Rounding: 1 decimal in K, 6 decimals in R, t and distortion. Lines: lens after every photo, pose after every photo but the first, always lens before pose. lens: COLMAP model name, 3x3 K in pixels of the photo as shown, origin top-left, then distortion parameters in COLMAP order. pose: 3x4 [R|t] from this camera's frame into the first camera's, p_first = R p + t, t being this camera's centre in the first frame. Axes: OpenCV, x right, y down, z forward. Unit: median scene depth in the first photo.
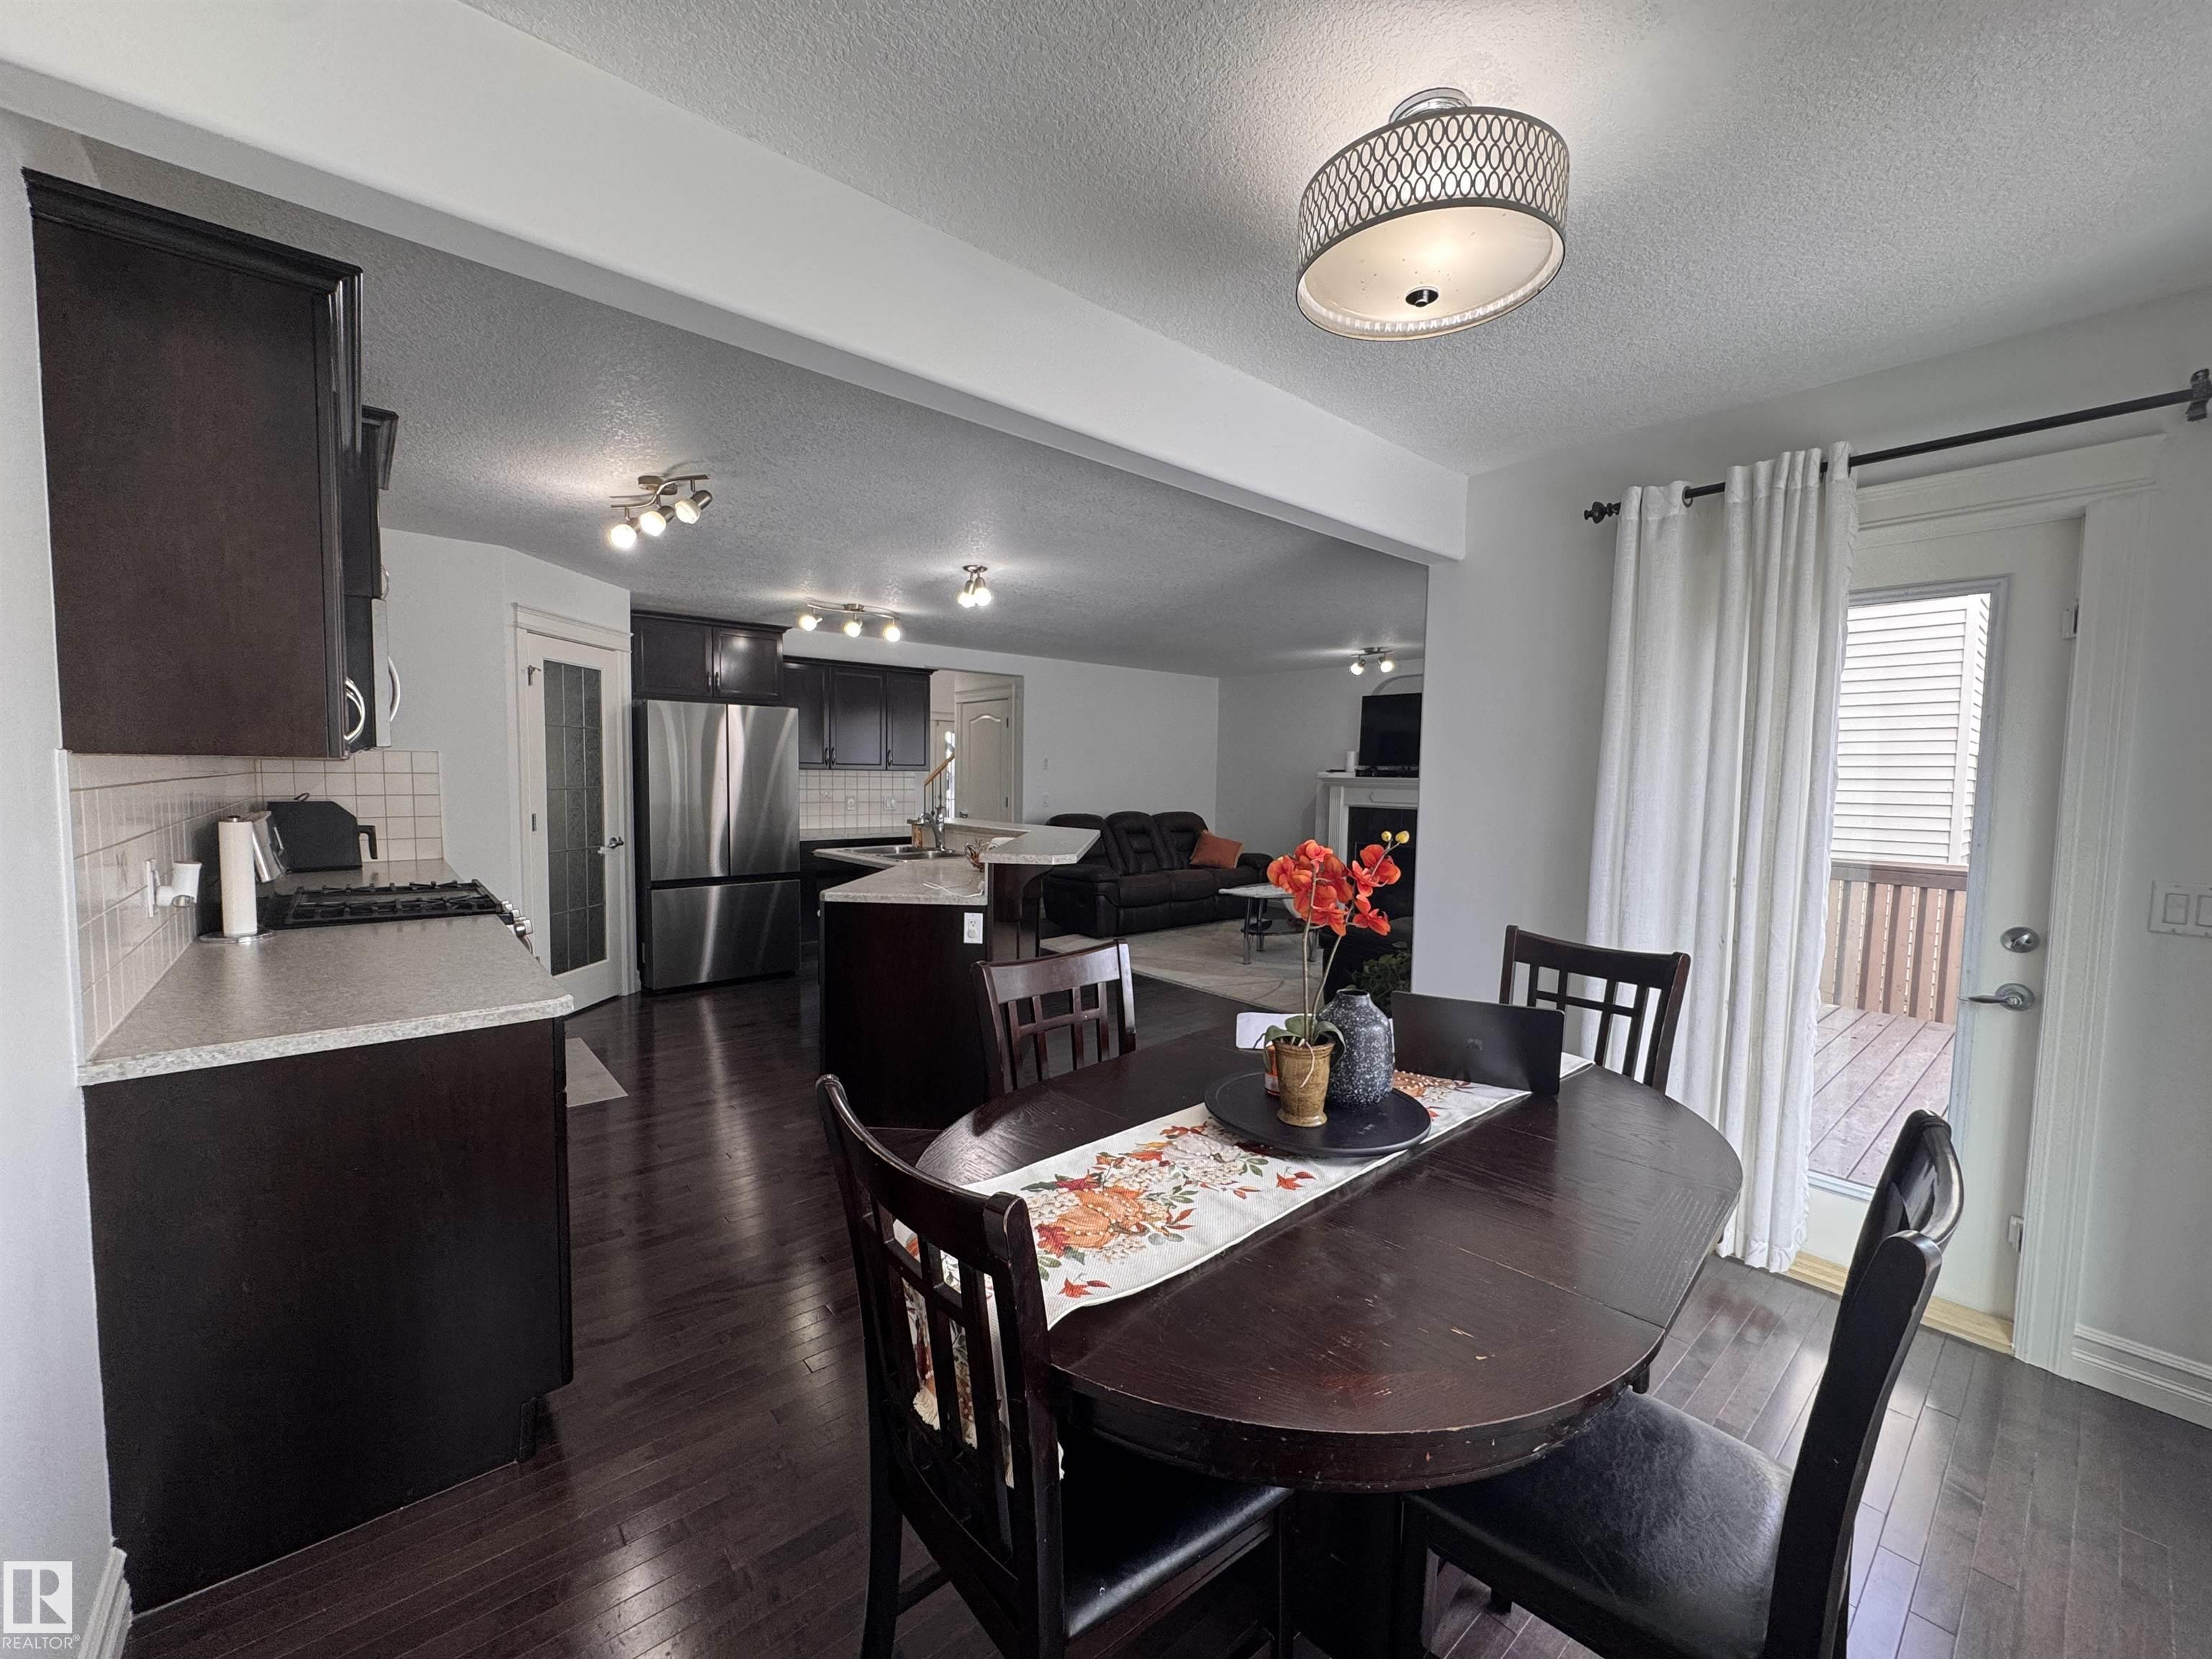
lens RADIAL K [[873.6, 0, 1106.0], [0, 873.6, 829.5], [0, 0, 1]] dist [-0.000308, 0.000004]
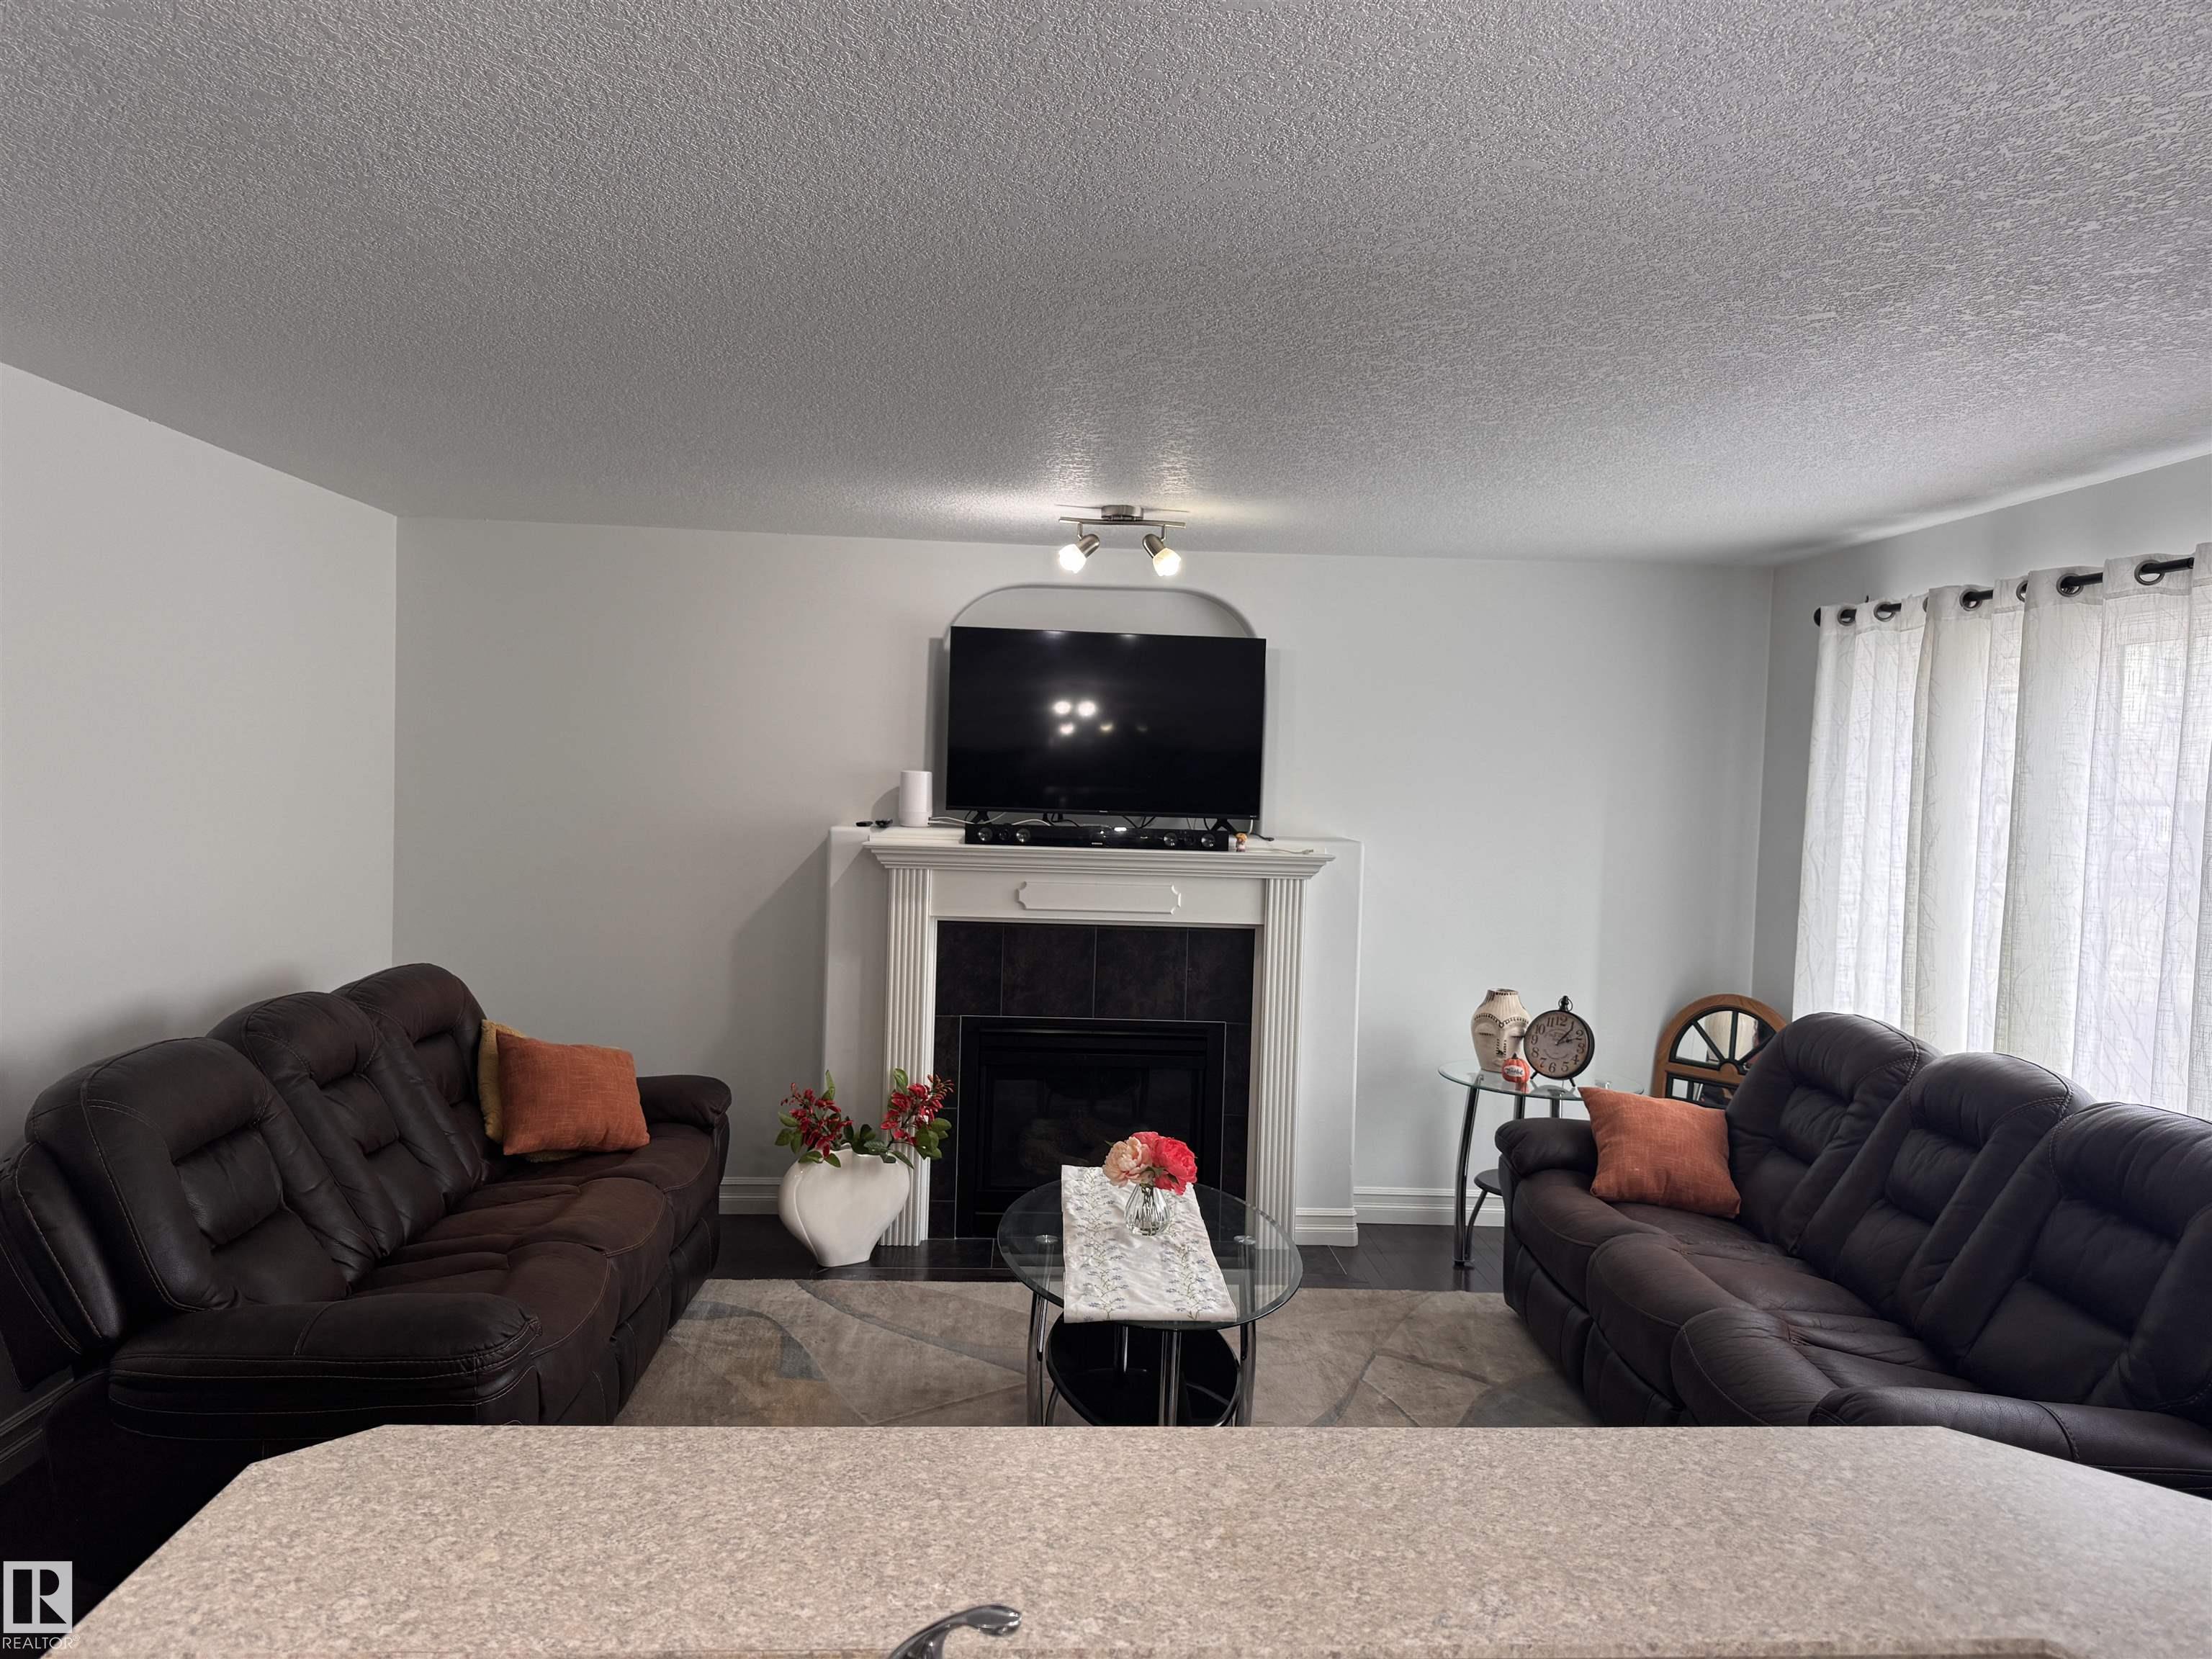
lens RADIAL K [[1585.1, 0, 1106.0], [0, 1585.1, 829.5], [0, 0, 1]] dist [0.089723, -0.000408]
pose [[0.616466, -0.030376, 0.786795, -0.210663], [0.032771, 0.999380, 0.012906, -0.072122], [-0.786699, 0.017828, 0.617079, 0.530091]]
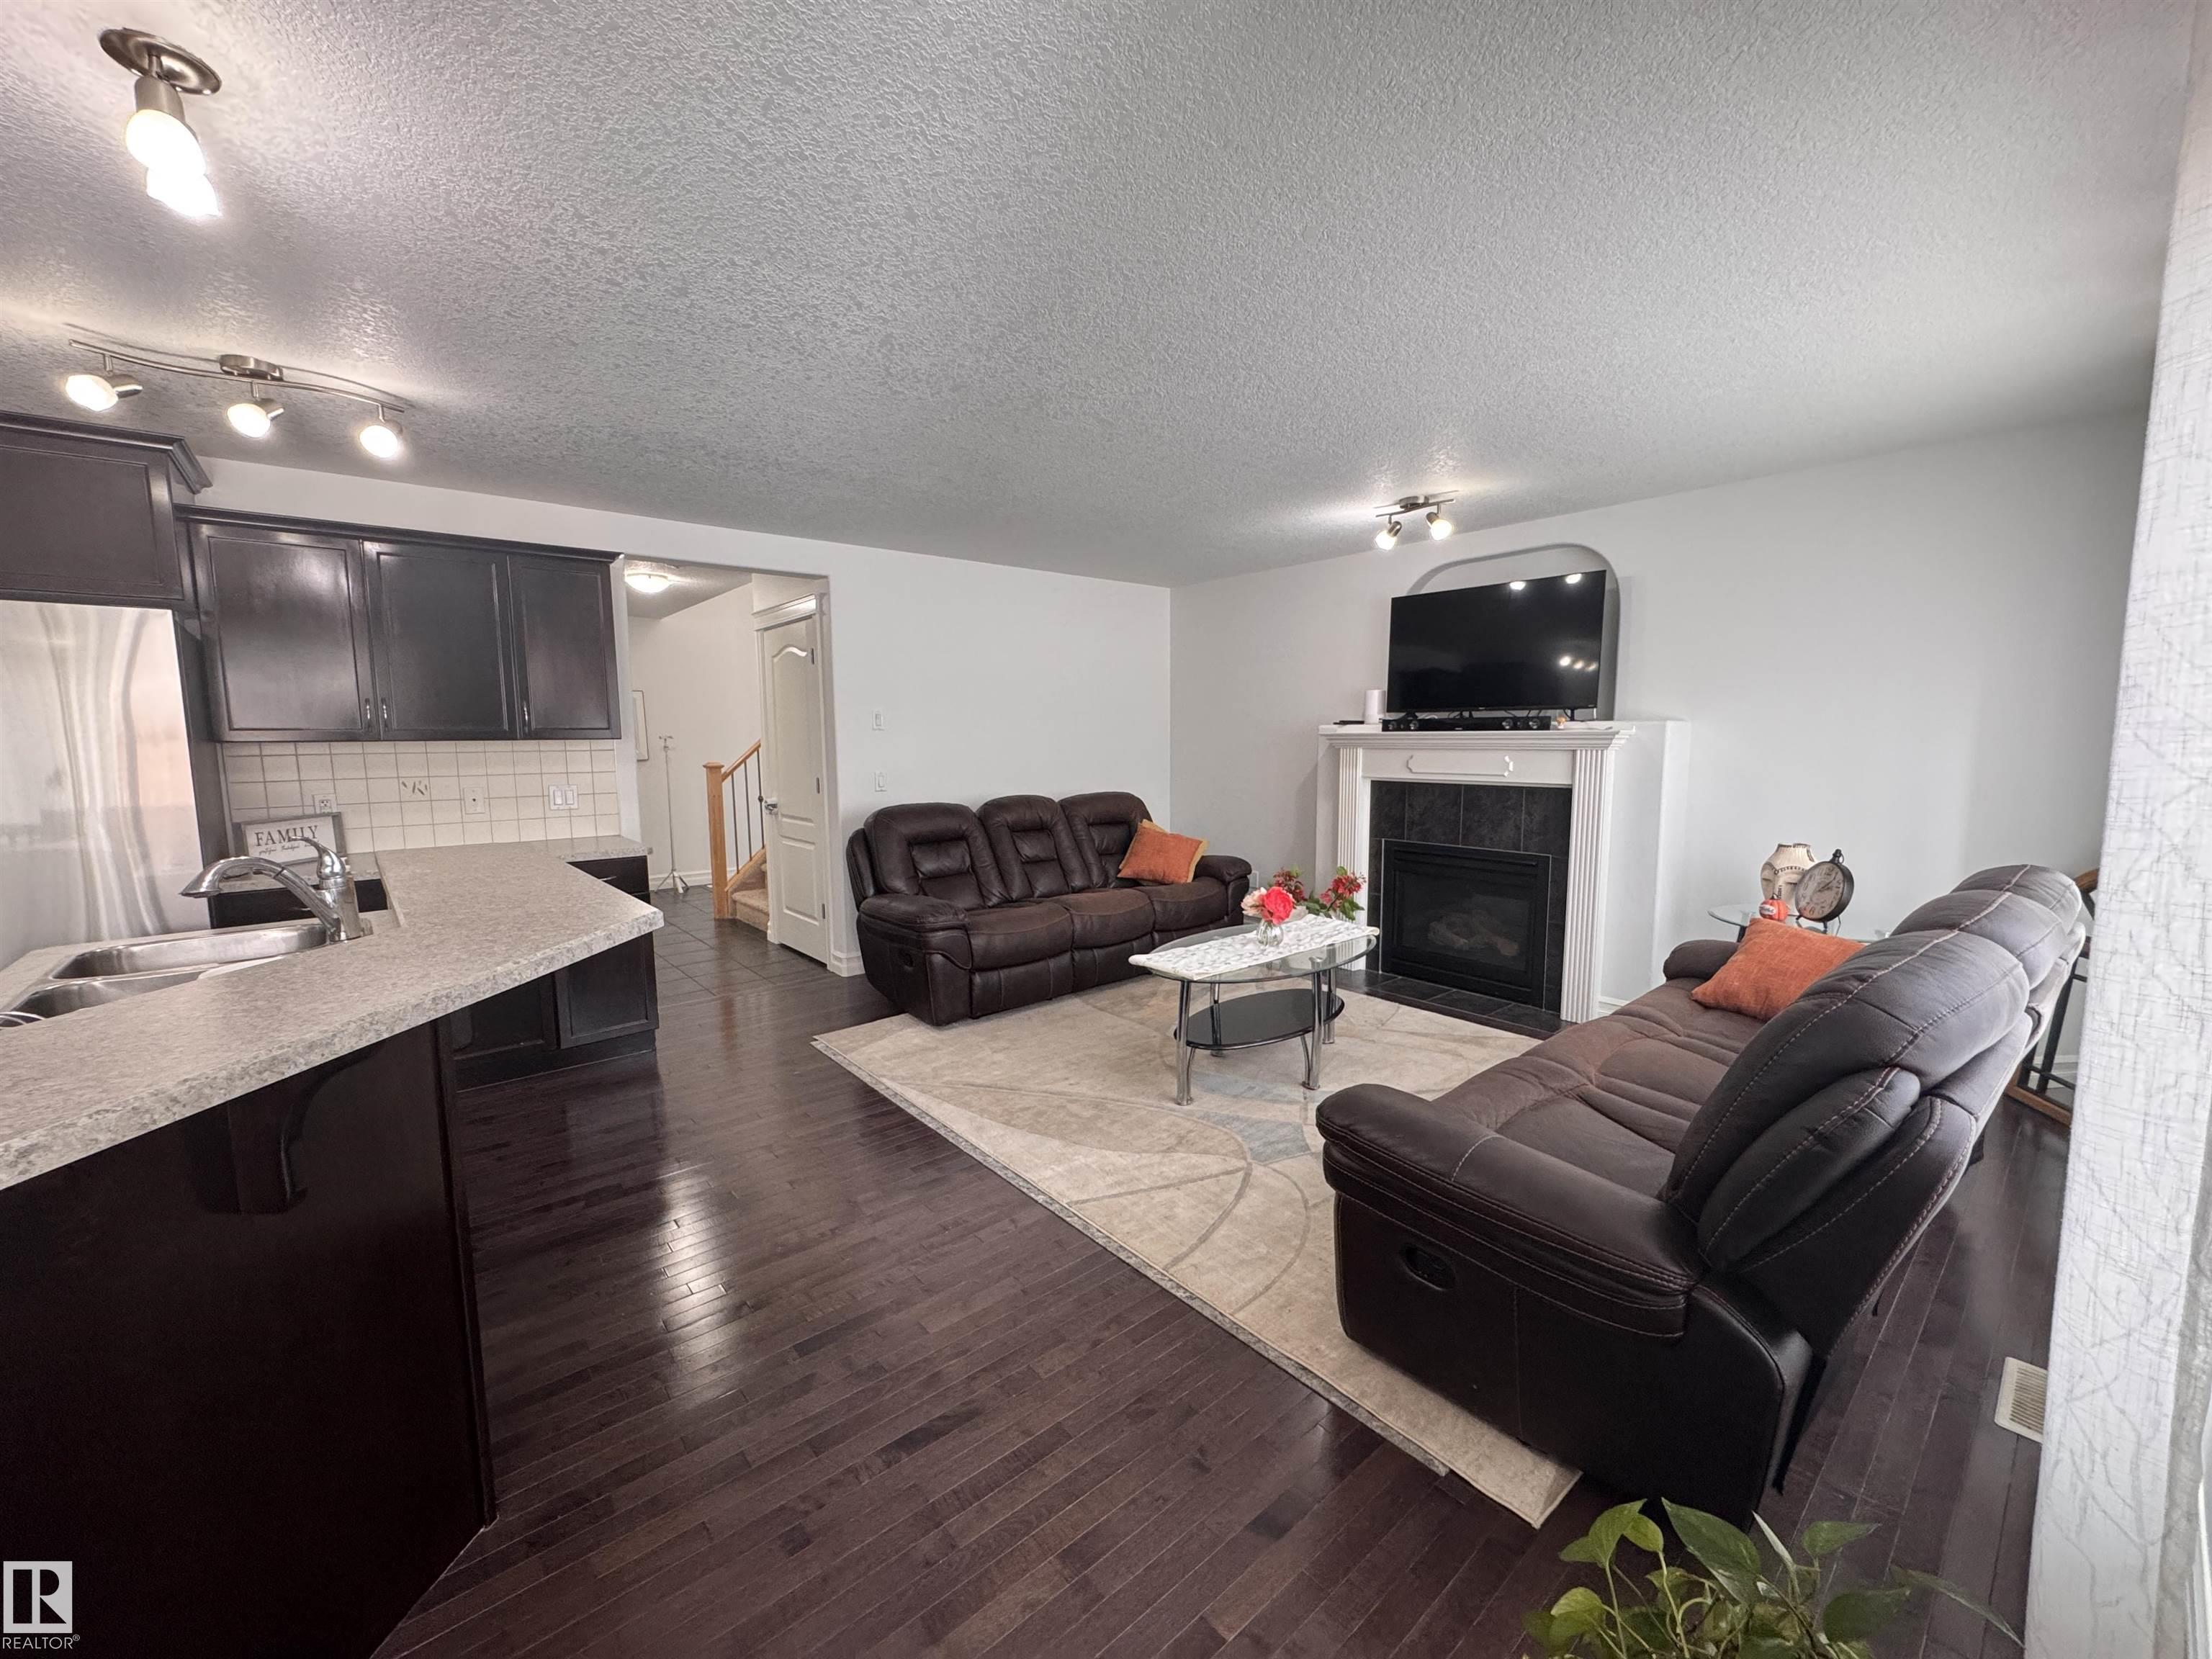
lens RADIAL K [[873.6, 0, 1106.0], [0, 873.6, 829.5], [0, 0, 1]] dist [-0.000308, 0.000004]
pose [[0.999700, -0.023842, -0.005542, 0.094887], [0.024052, 0.998848, 0.041535, -0.021914], [0.004546, -0.041656, 0.999122, 0.387487]]
